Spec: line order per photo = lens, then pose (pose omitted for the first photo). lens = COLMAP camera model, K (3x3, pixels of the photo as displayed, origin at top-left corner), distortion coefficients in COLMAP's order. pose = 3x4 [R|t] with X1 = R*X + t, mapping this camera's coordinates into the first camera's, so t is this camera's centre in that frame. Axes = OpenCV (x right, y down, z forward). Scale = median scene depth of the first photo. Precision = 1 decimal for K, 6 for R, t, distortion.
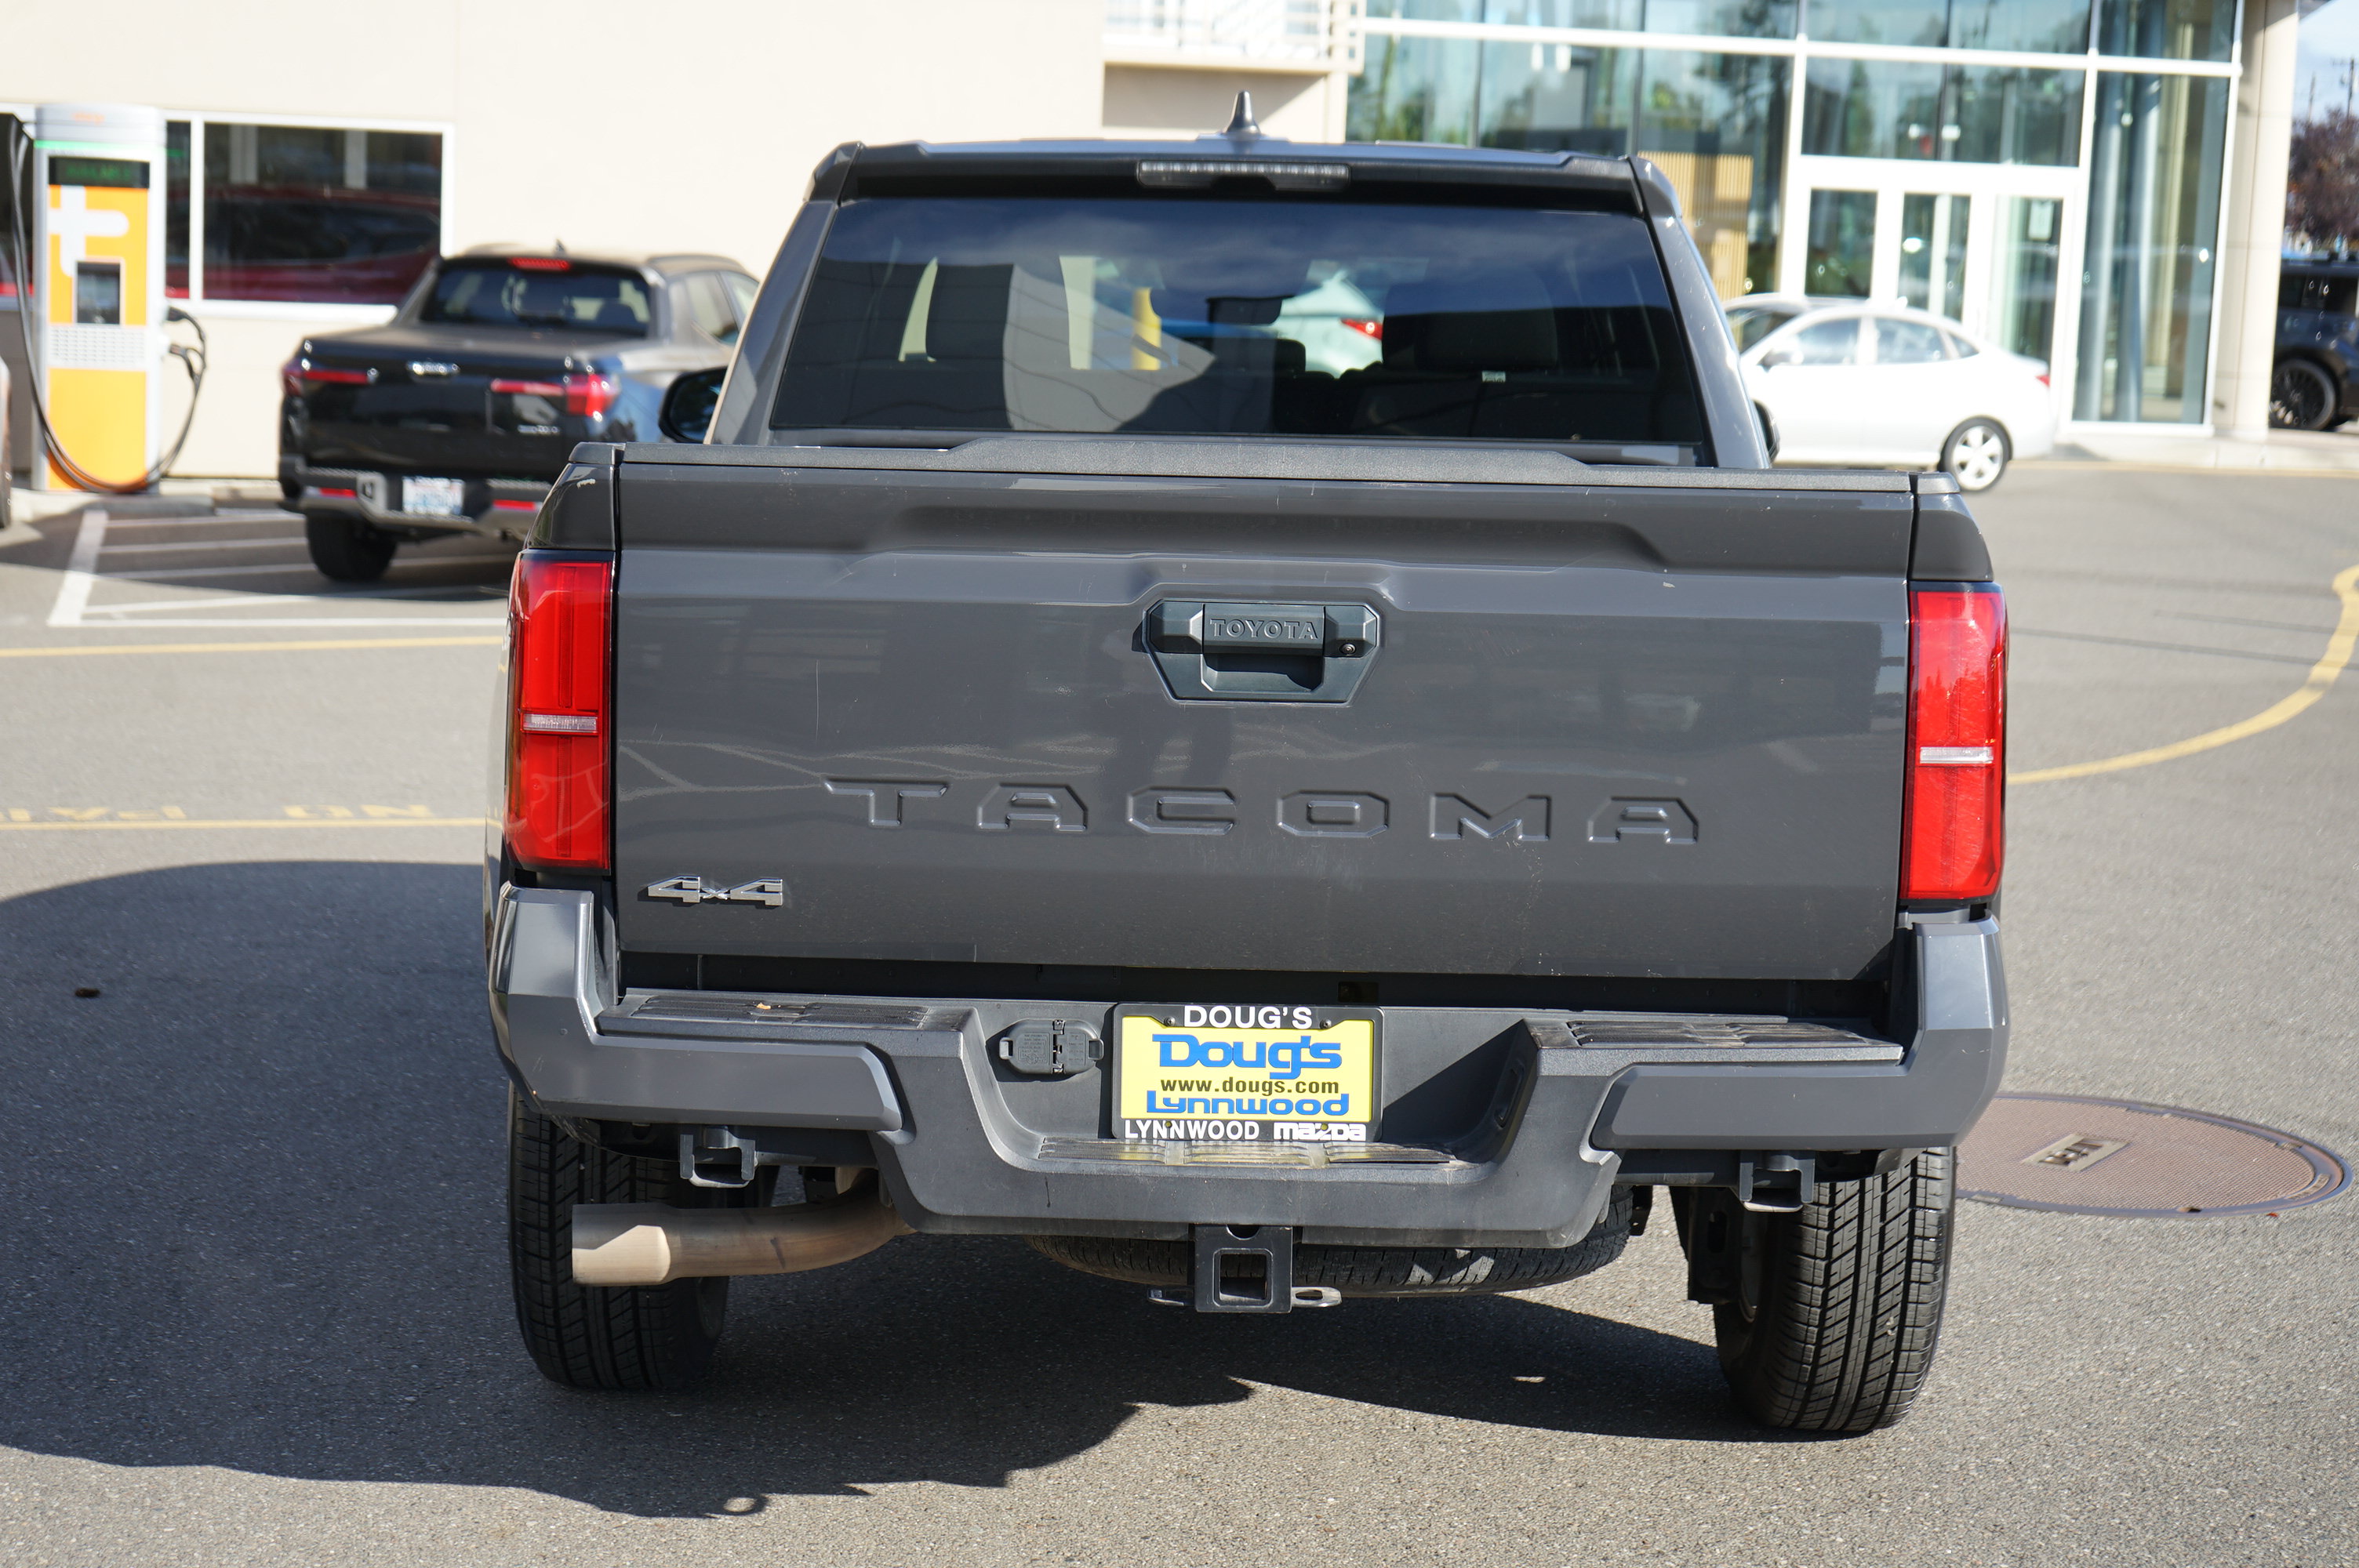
lens RADIAL K [[4060.9, 0, 1179.5], [0, 4060.9, 784.0], [0, 0, 1]] dist [-0.018871, -0.035341]
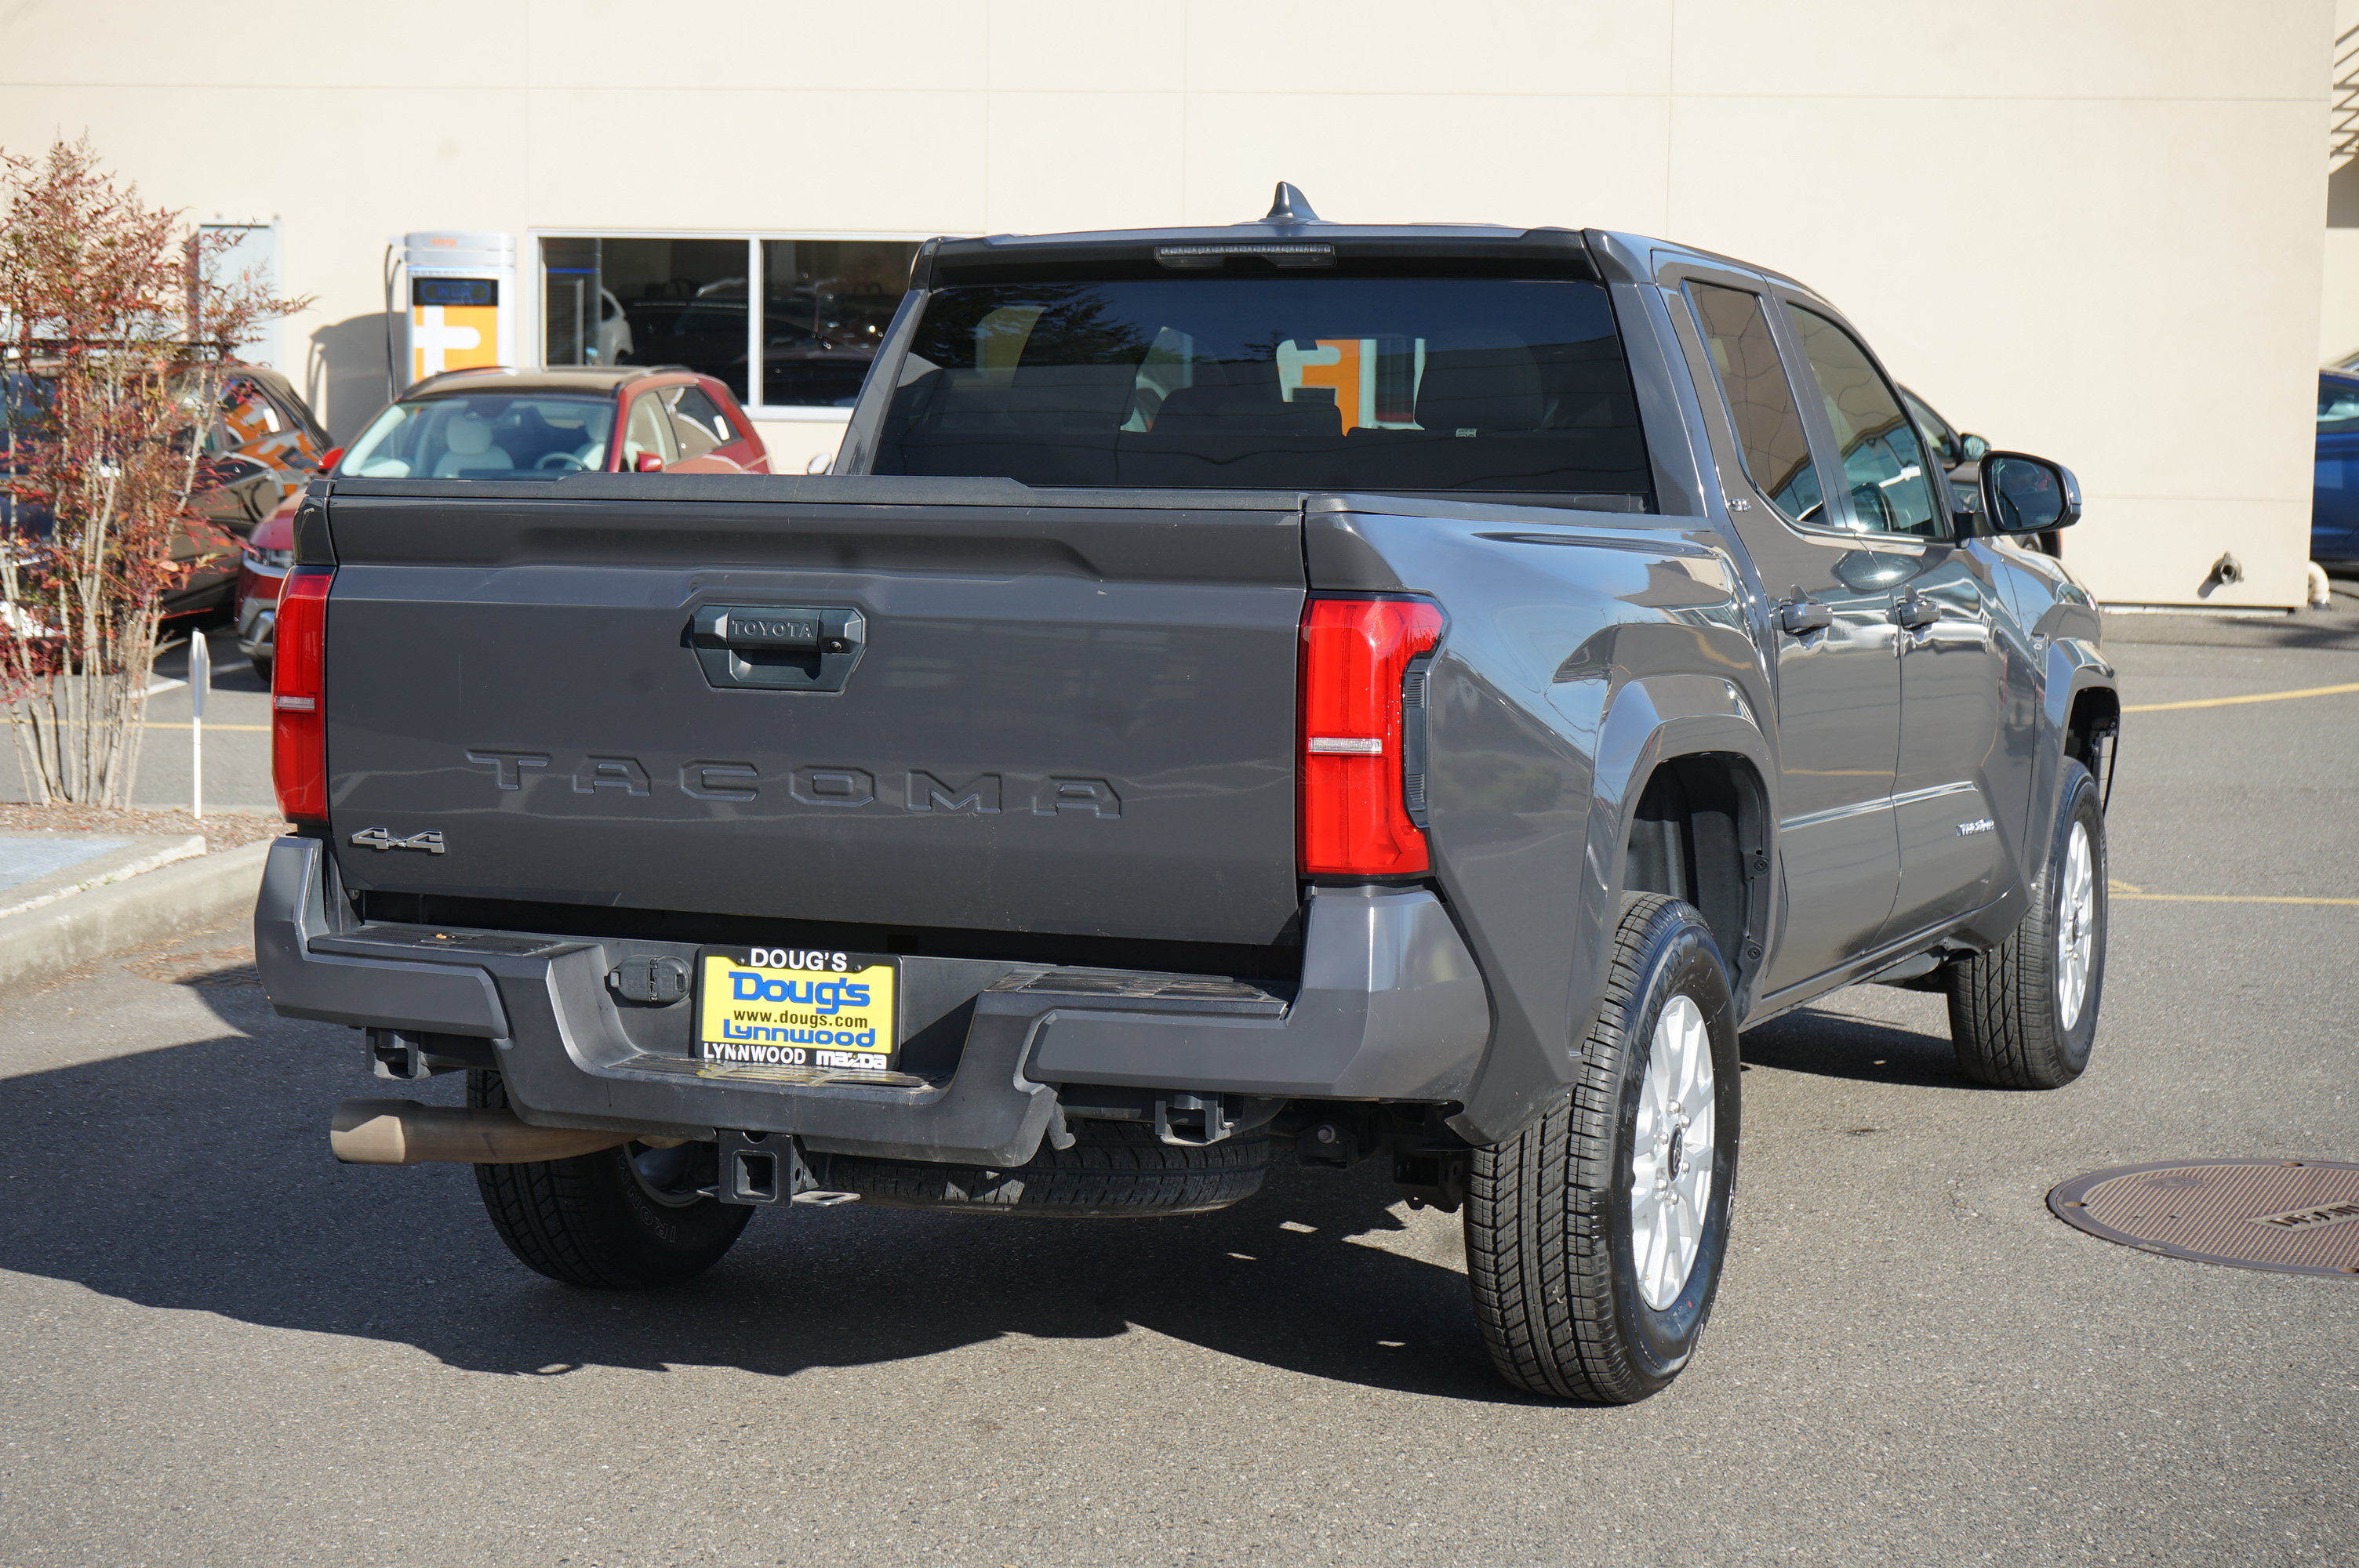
lens RADIAL K [[4147.6, 0, 1179.5], [0, 4147.6, 784.0], [0, 0, 1]] dist [-0.039716, -0.034966]
pose [[0.924354, 0.018220, -0.381100, 0.577050], [-0.031147, 0.999129, -0.027779, 0.036307], [0.380262, 0.037548, 0.924116, -0.073846]]
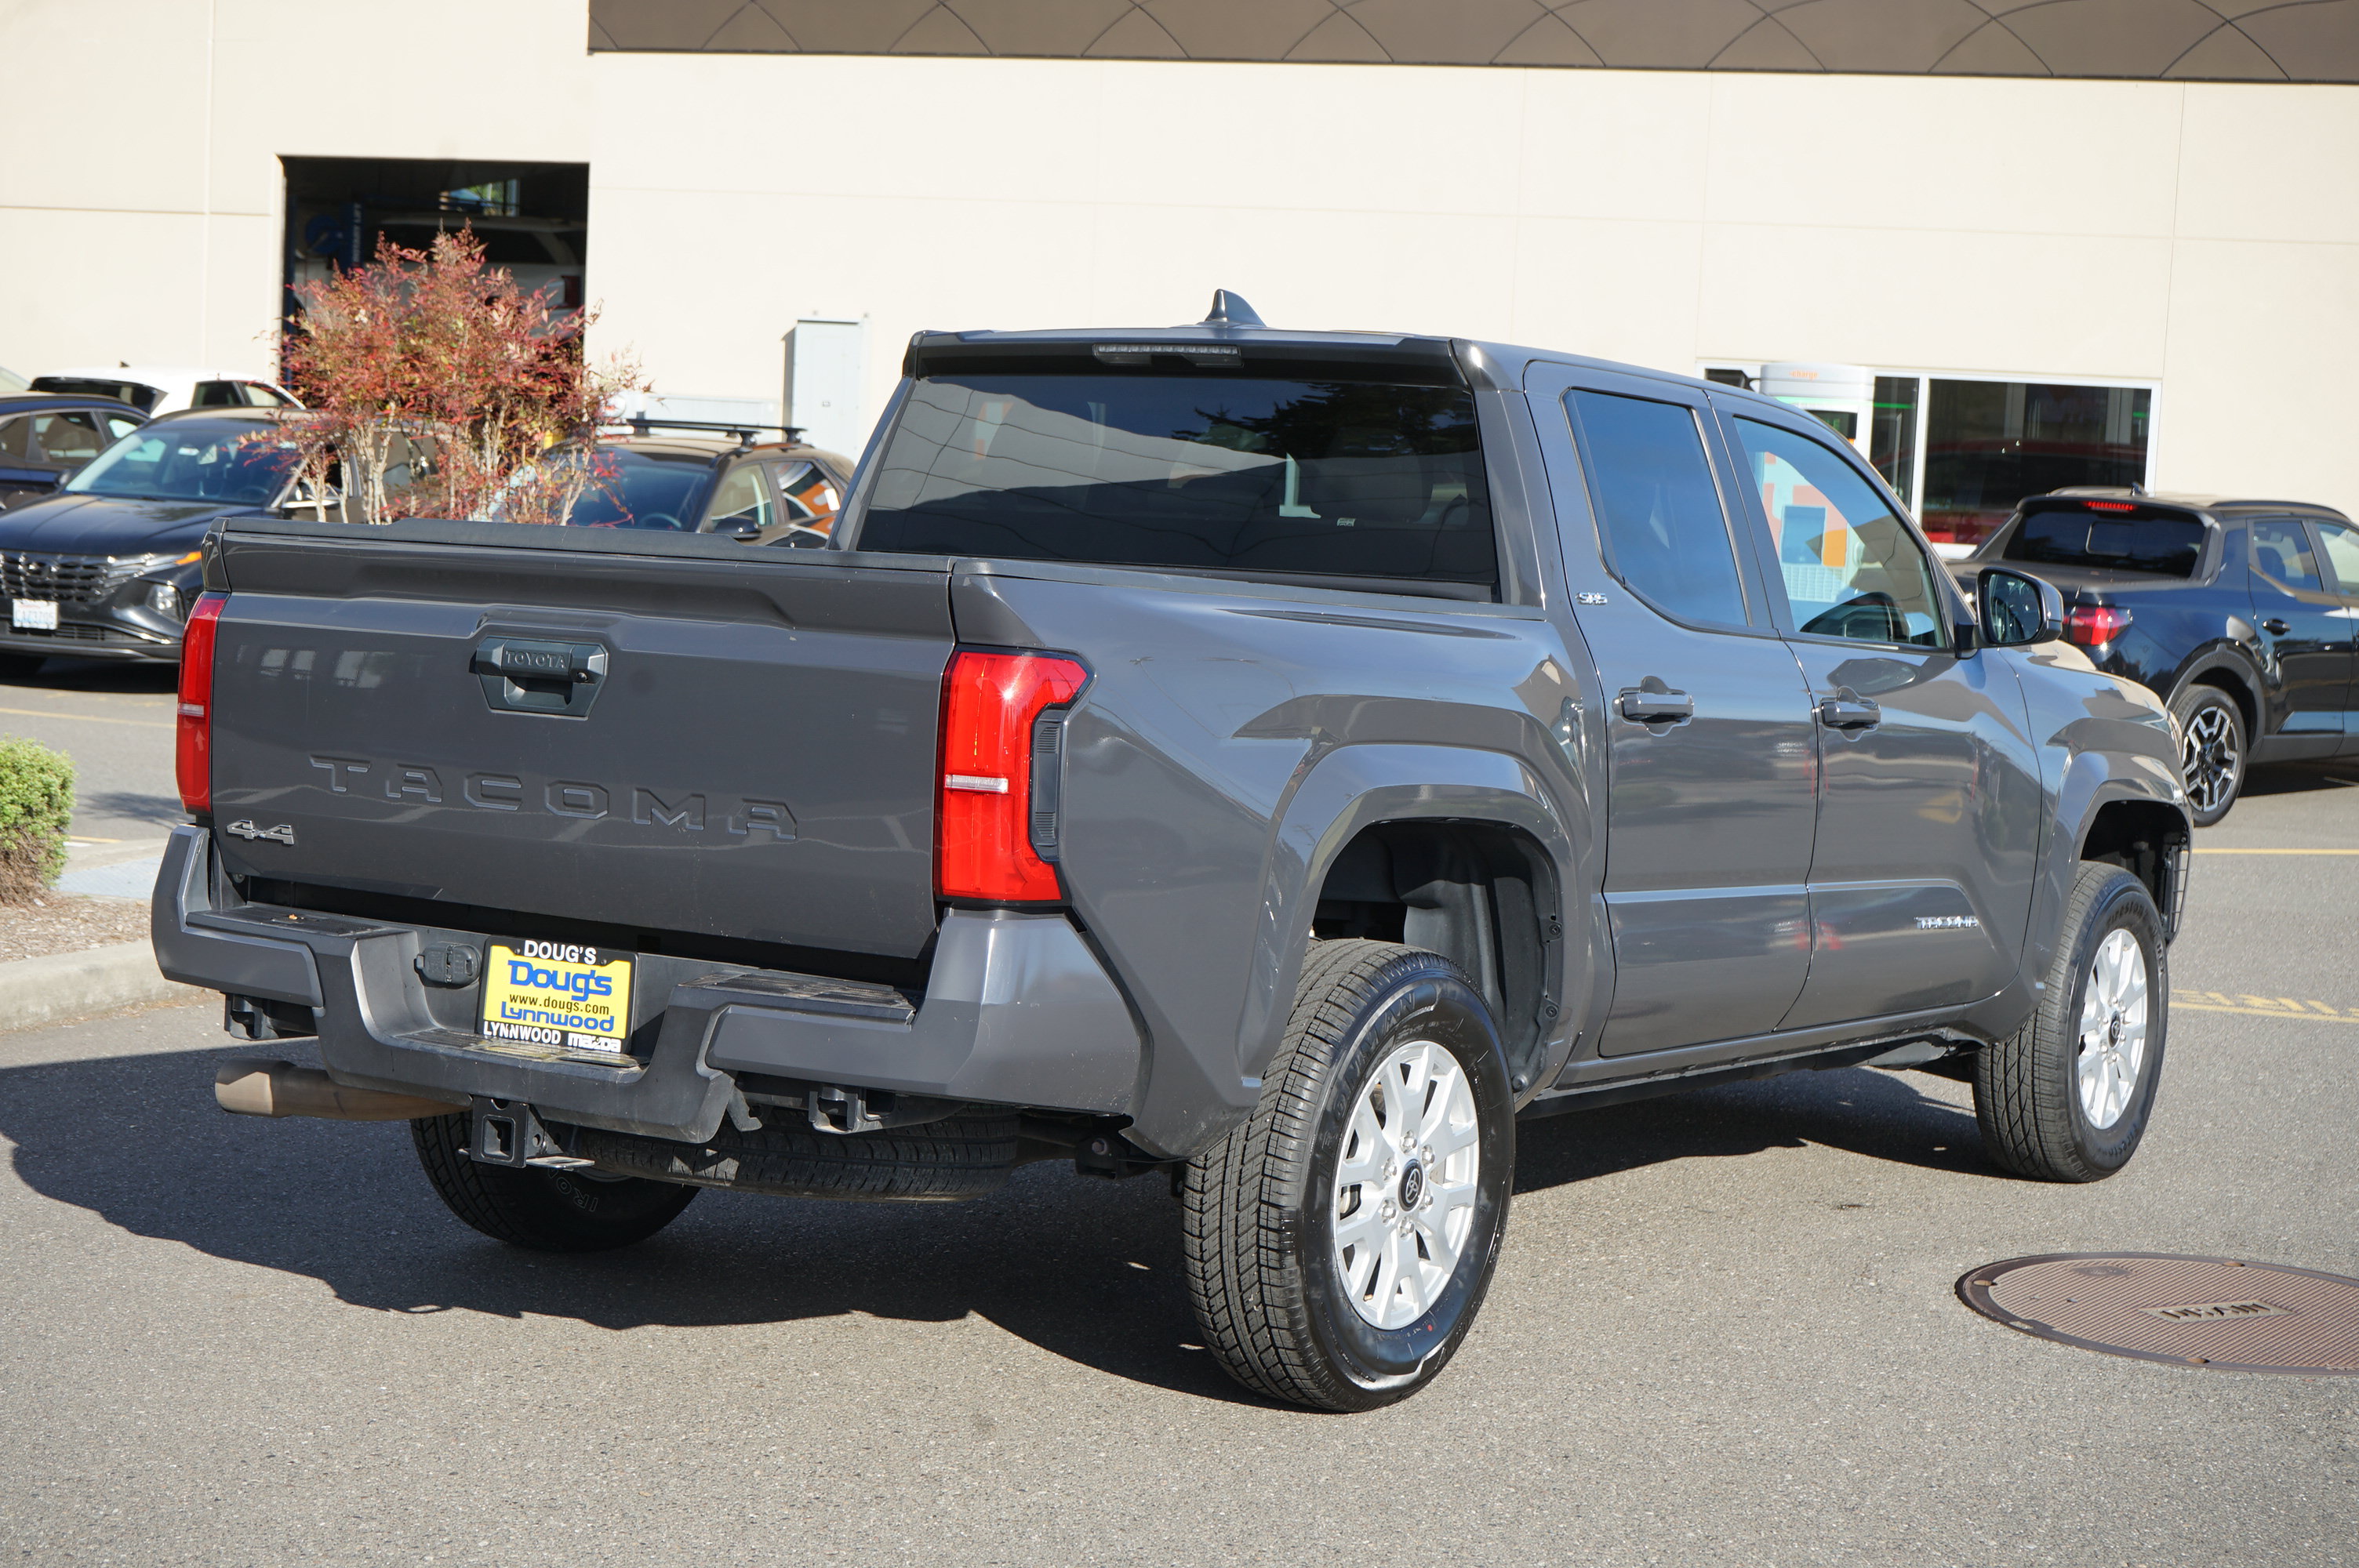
lens RADIAL K [[3964.6, 0, 1179.5], [0, 3964.6, 784.0], [0, 0, 1]] dist [-0.003614, 0.088260]
pose [[0.838920, 0.053675, -0.541602, 0.894314], [-0.089998, 0.995106, -0.040786, 0.037055], [0.536762, 0.082959, 0.839645, 0.004893]]
